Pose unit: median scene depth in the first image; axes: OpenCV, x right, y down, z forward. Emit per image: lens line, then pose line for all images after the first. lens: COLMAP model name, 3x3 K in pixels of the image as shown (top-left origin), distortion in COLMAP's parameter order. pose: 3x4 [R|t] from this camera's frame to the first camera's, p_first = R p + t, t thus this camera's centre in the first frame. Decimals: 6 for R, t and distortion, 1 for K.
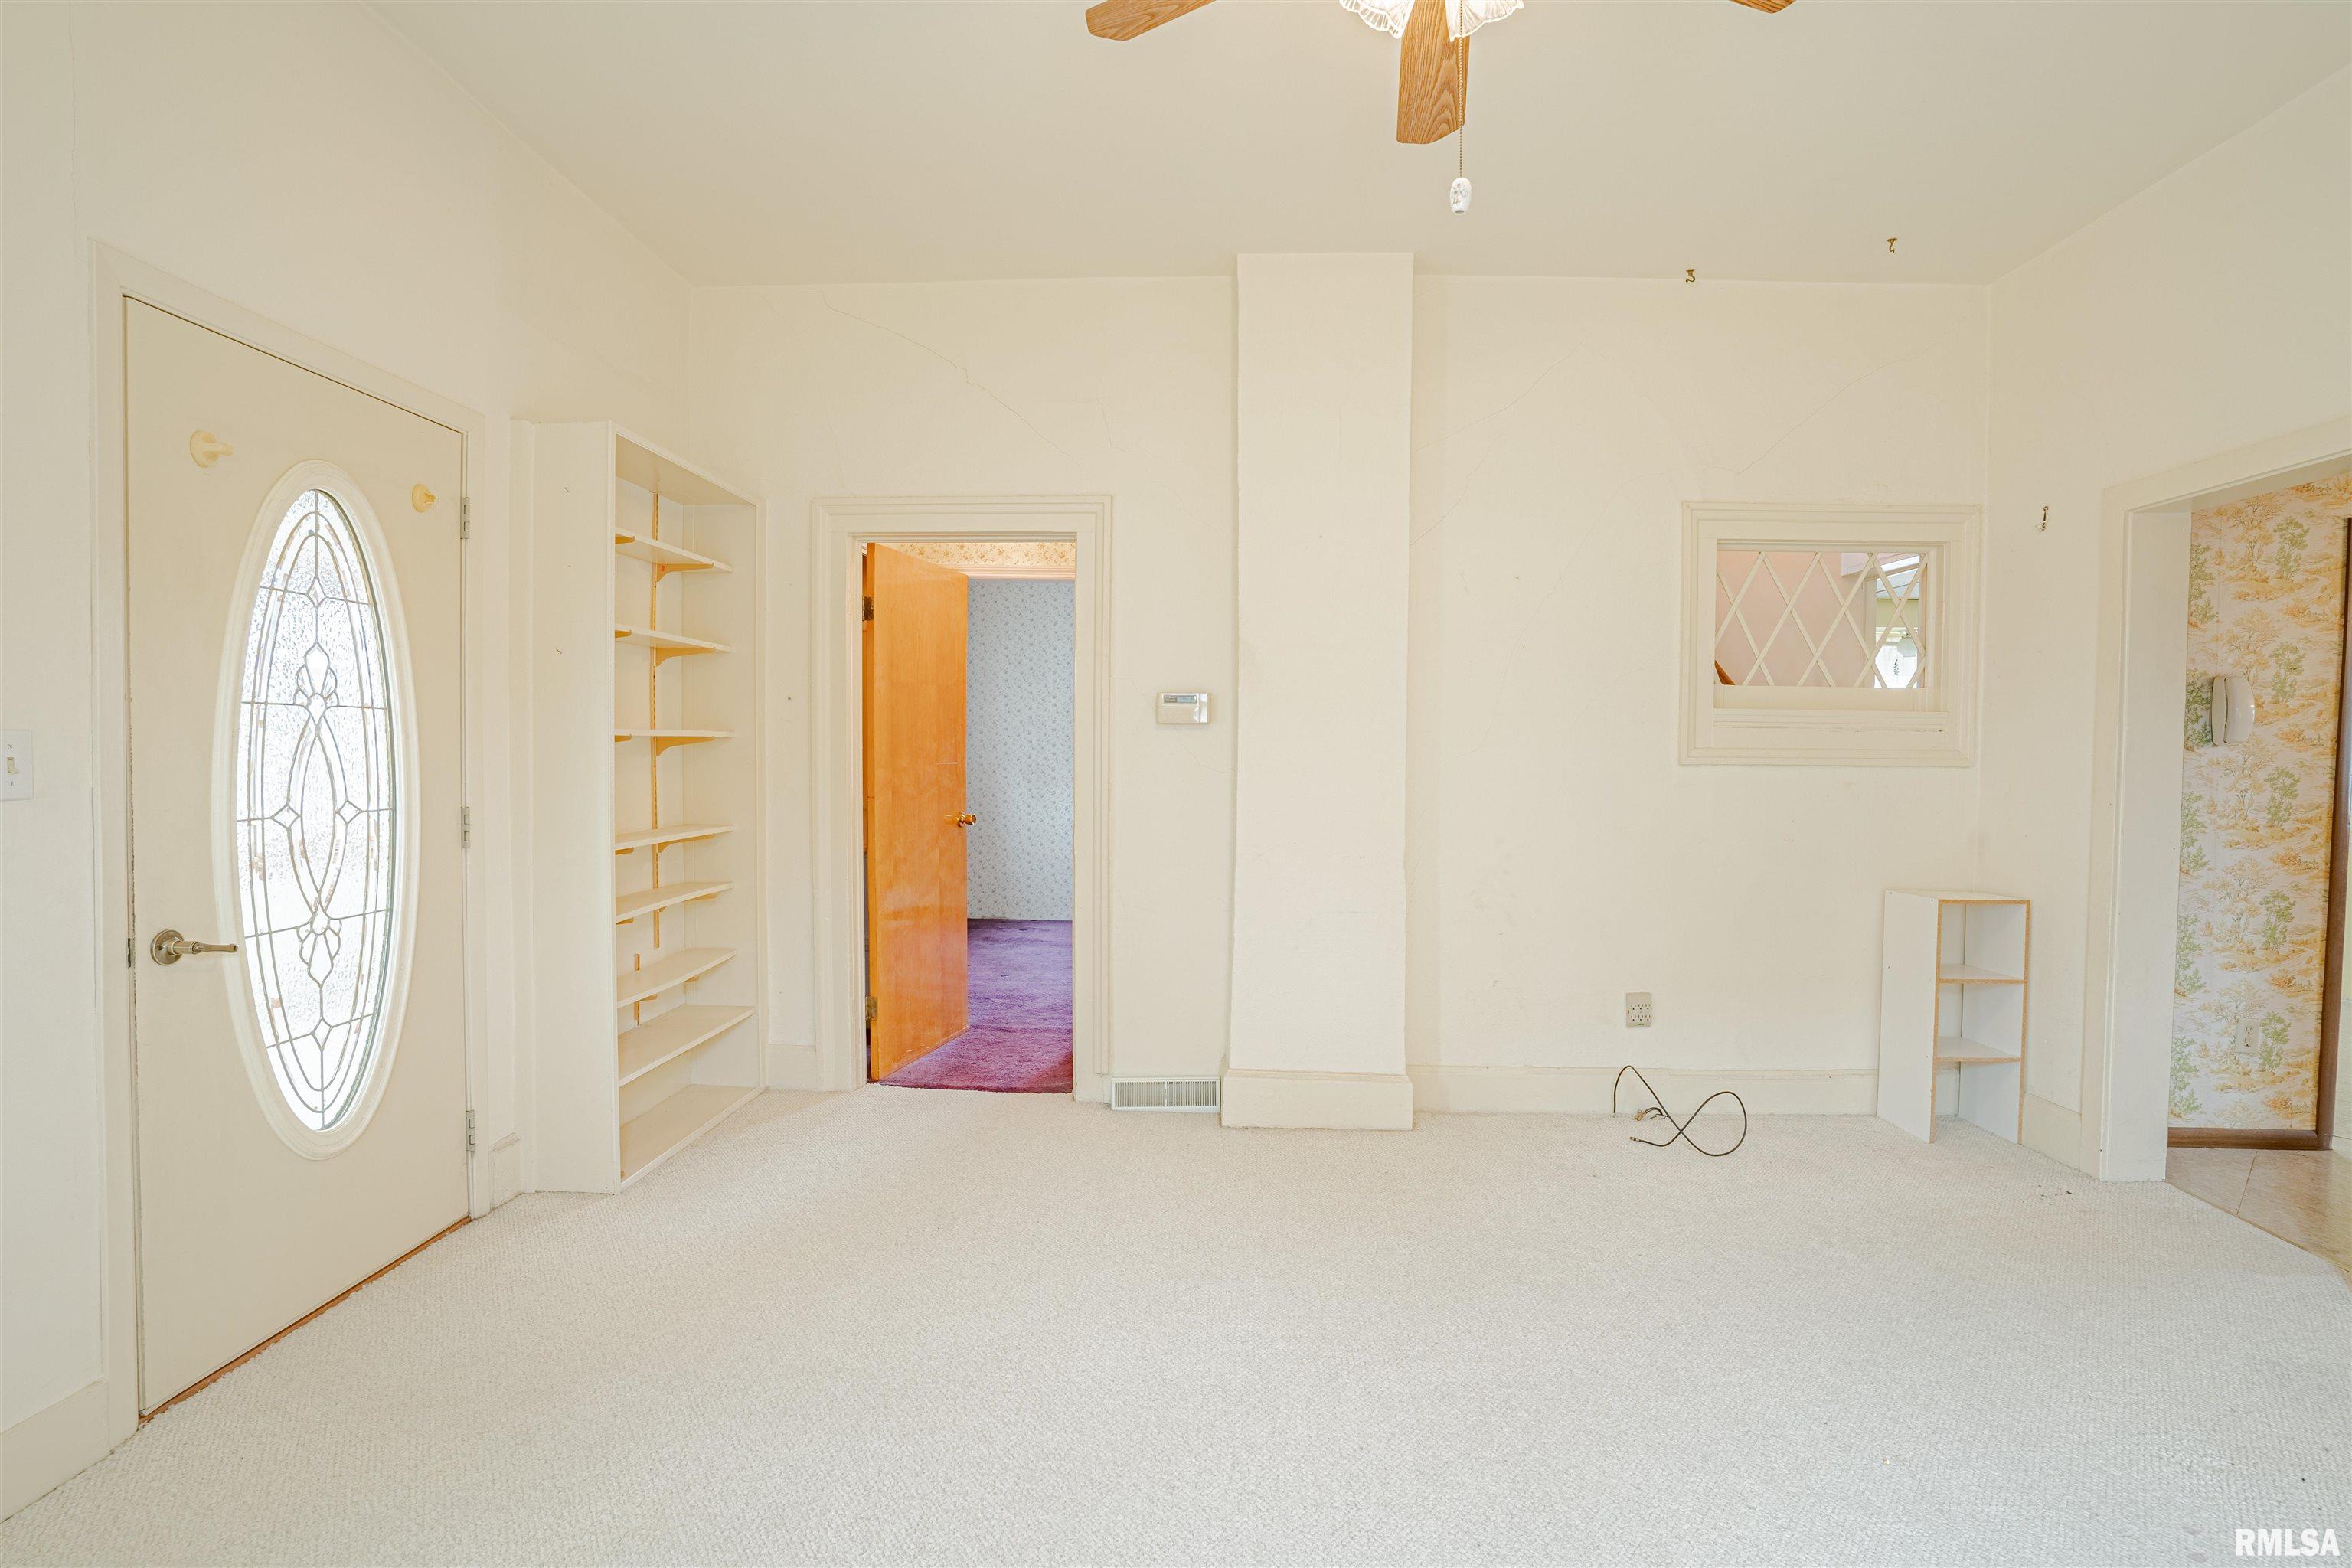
lens RADIAL K [[1177.4, 0, 1168.0], [0, 1177.4, 781.6], [0, 0, 1]] dist [-0.069468, 0.033186]
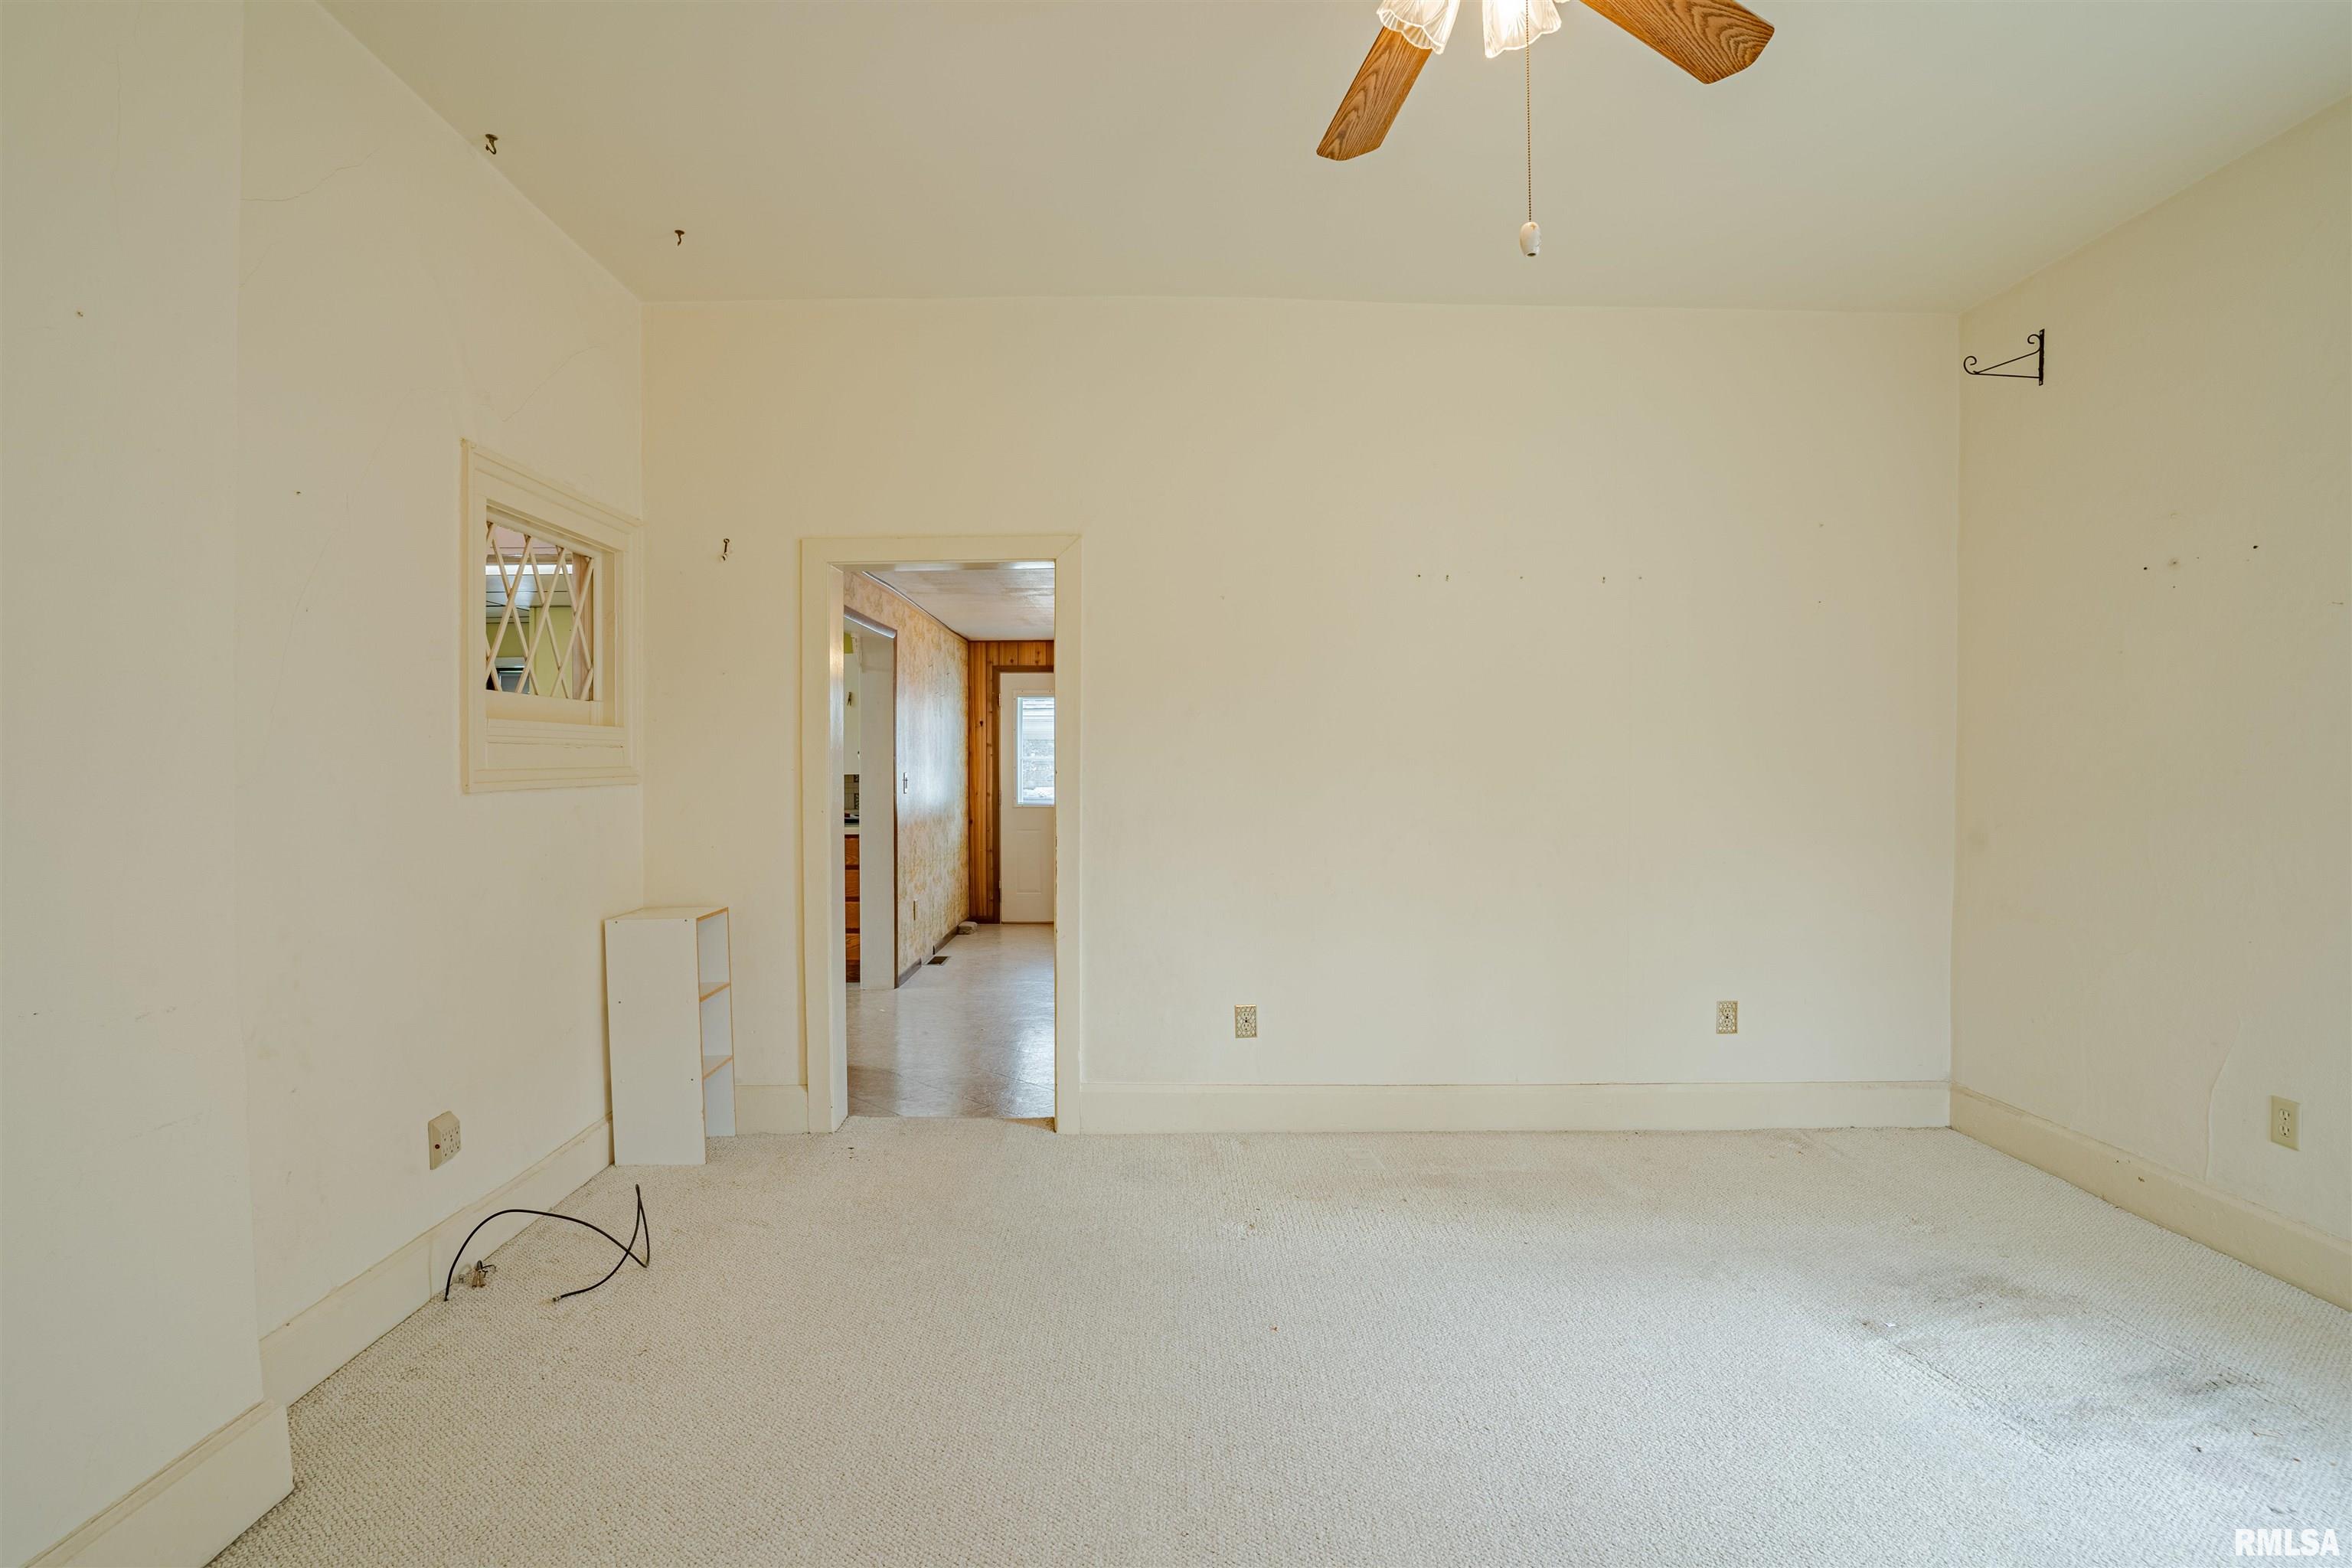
lens RADIAL K [[1177.4, 0, 1168.0], [0, 1177.4, 781.6], [0, 0, 1]] dist [-0.069468, 0.033186]
pose [[-0.076356, -0.027394, 0.996704, -0.476684], [0.036108, 0.998891, 0.030220, -0.040856], [-0.996427, 0.038296, -0.075282, 0.895509]]
